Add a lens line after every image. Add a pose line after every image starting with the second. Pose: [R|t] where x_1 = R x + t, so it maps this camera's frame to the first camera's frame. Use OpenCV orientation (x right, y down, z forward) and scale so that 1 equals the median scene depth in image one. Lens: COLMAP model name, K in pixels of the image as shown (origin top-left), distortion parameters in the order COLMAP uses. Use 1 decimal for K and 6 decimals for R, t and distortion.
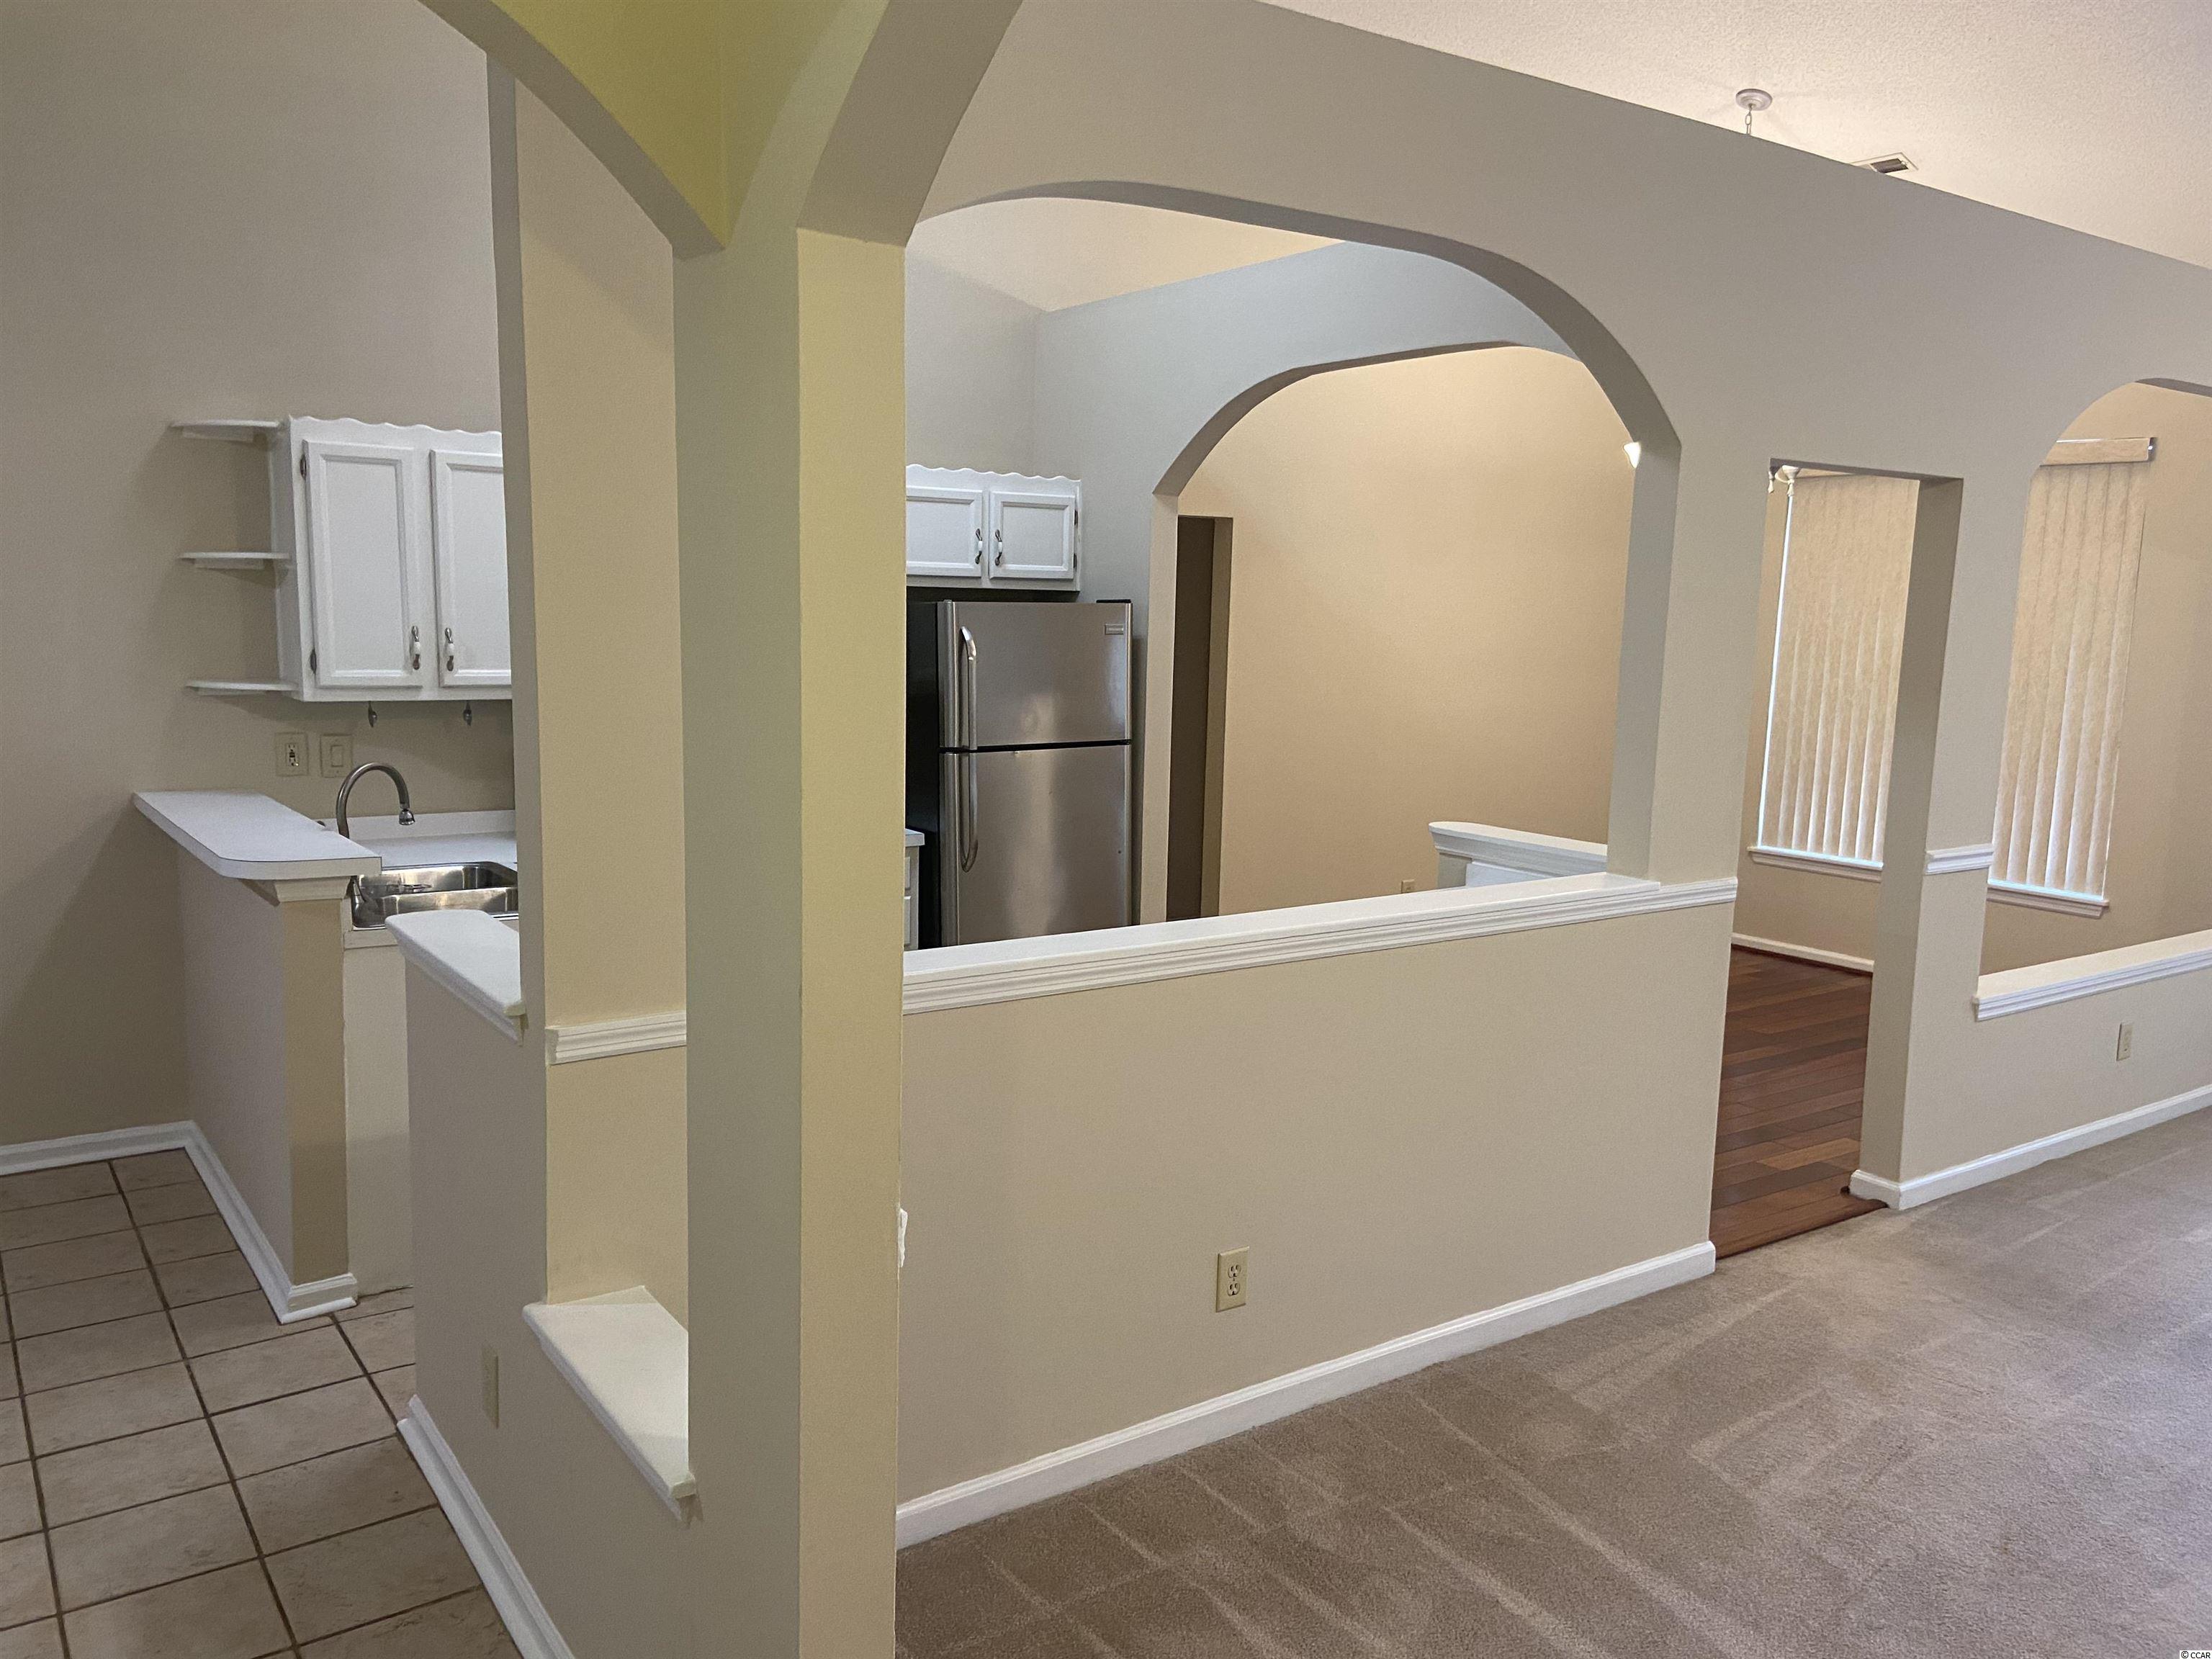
lens RADIAL K [[1672.4, 0, 1082.0], [0, 1672.4, 827.5], [0, 0, 1]] dist [0.078052, -0.089966]
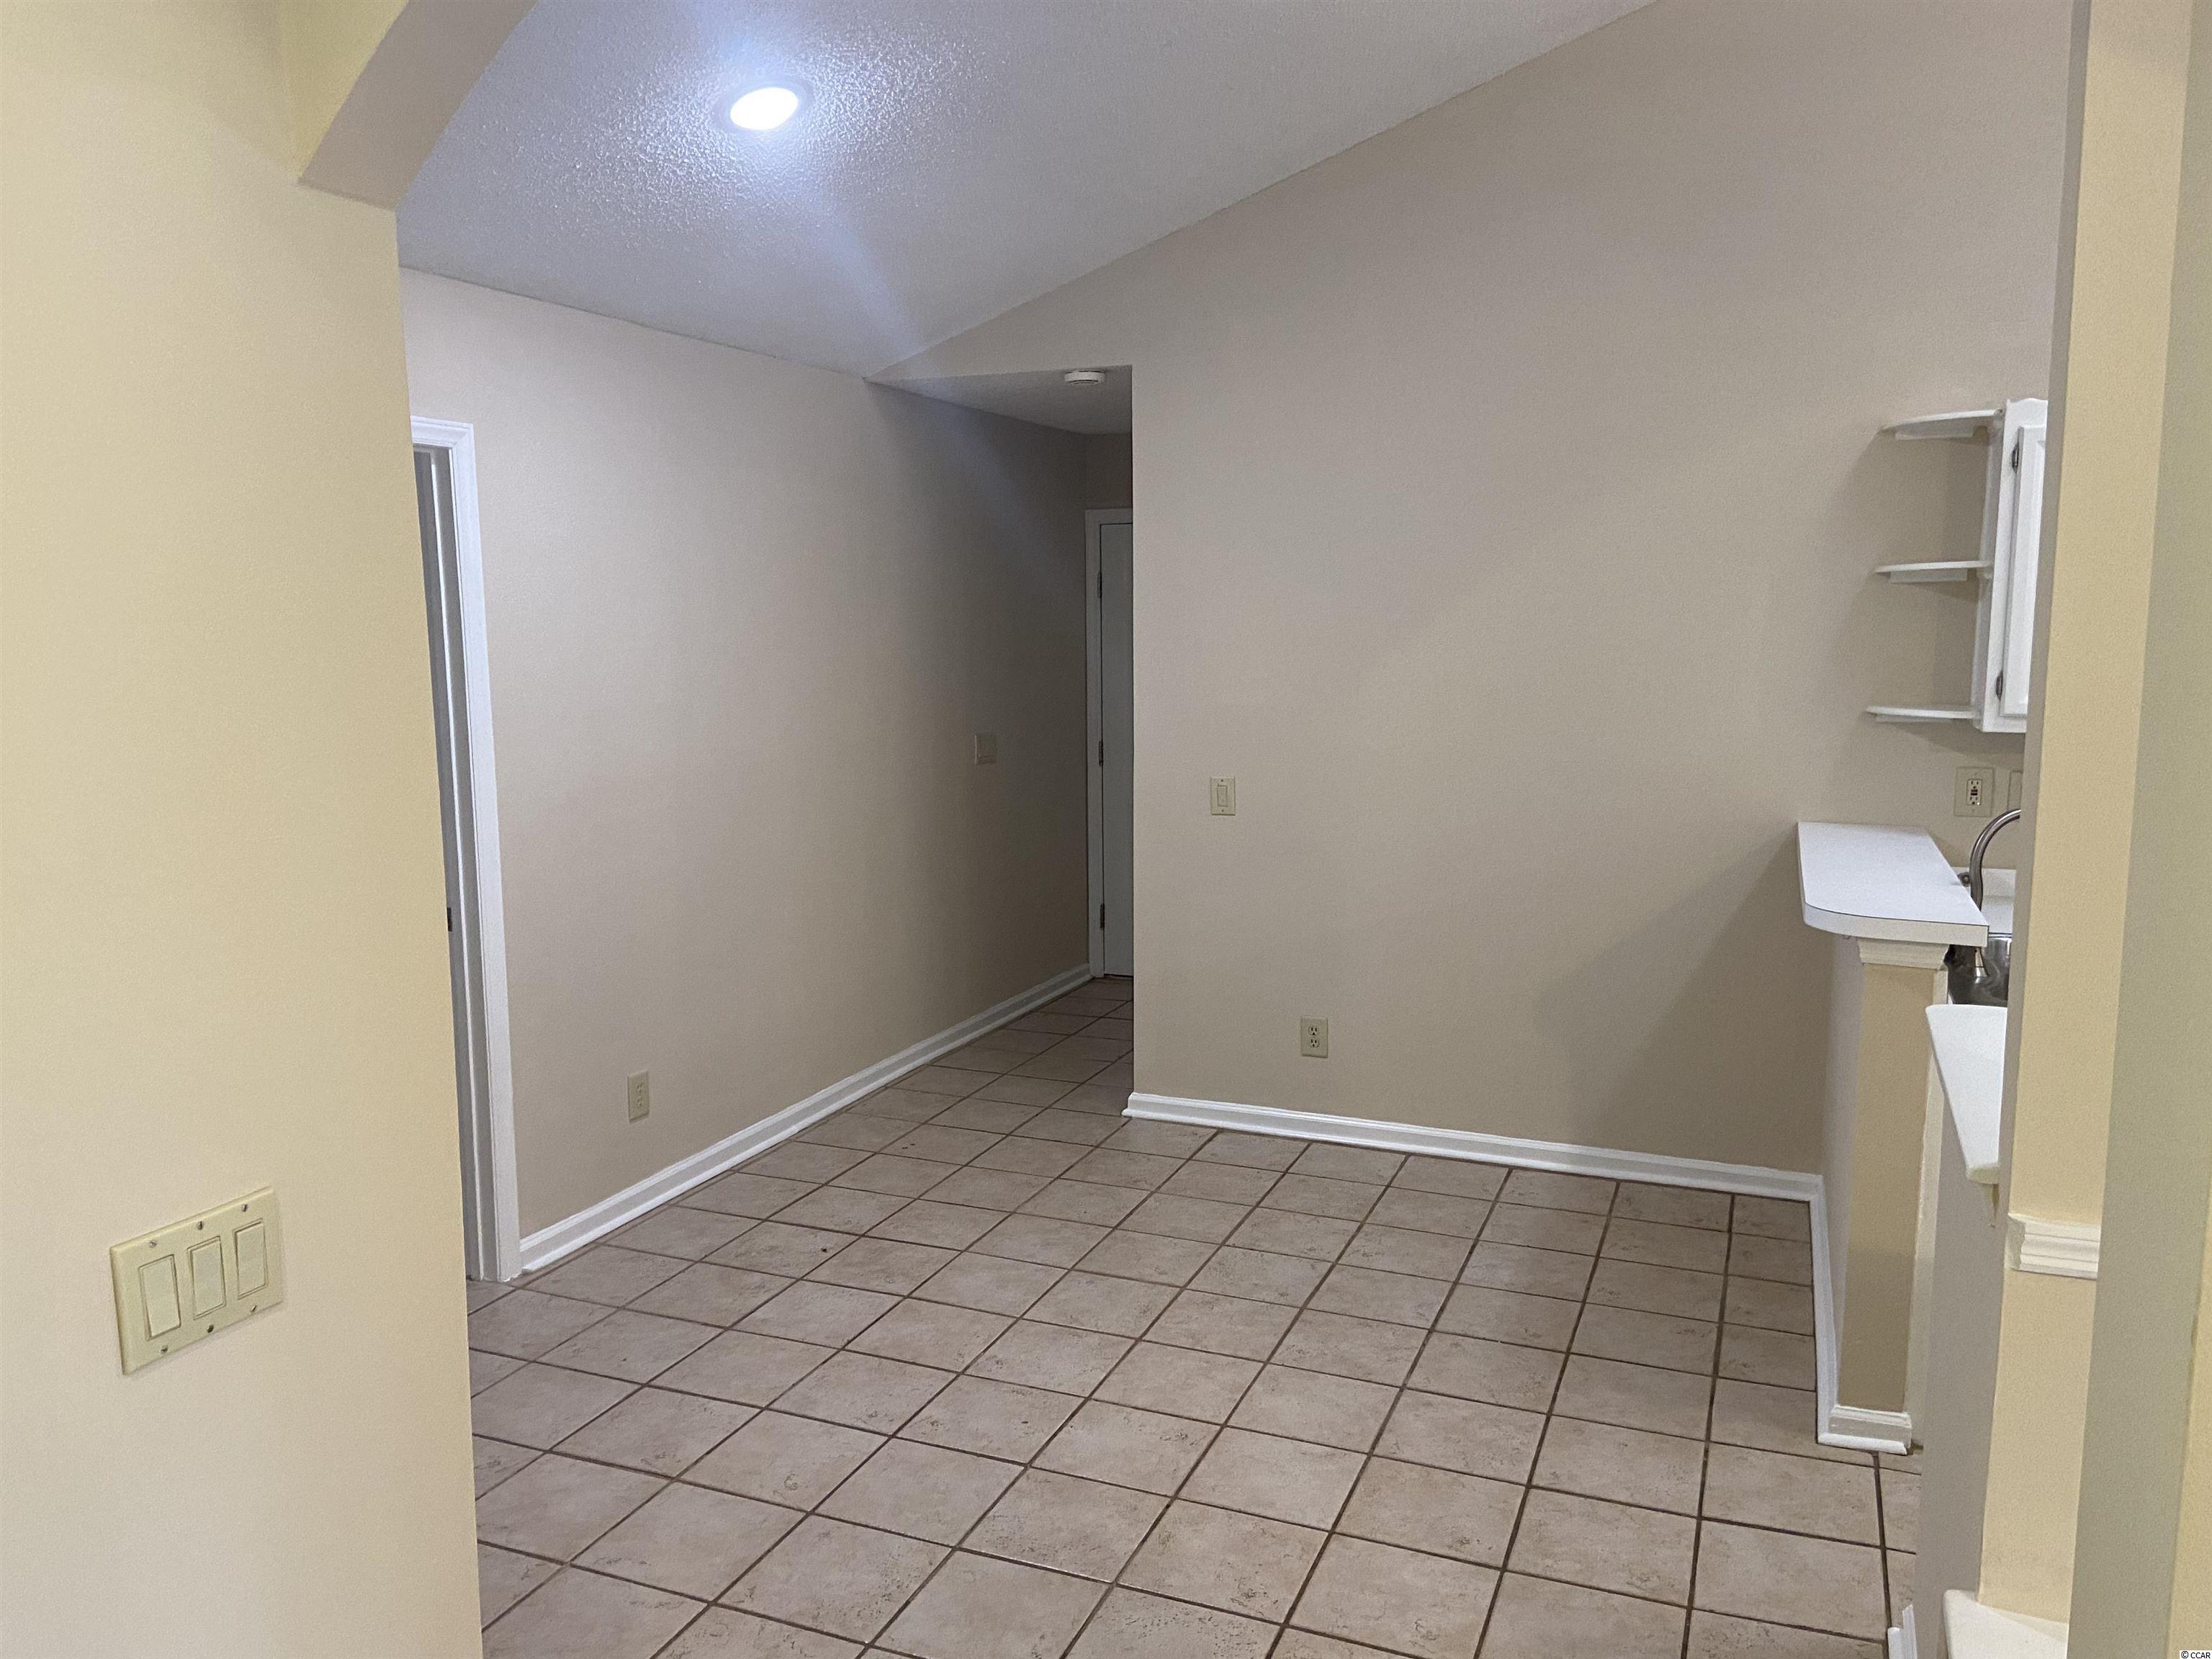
lens RADIAL K [[1672.4, 0, 1107.5], [0, 1672.4, 831.9], [0, 0, 1]] dist [0.078052, -0.089966]
pose [[0.540565, 0.088881, -0.836594, 0.031866], [-0.099796, 0.994157, 0.041137, -0.018091], [0.835362, 0.061251, 0.546277, 0.194291]]
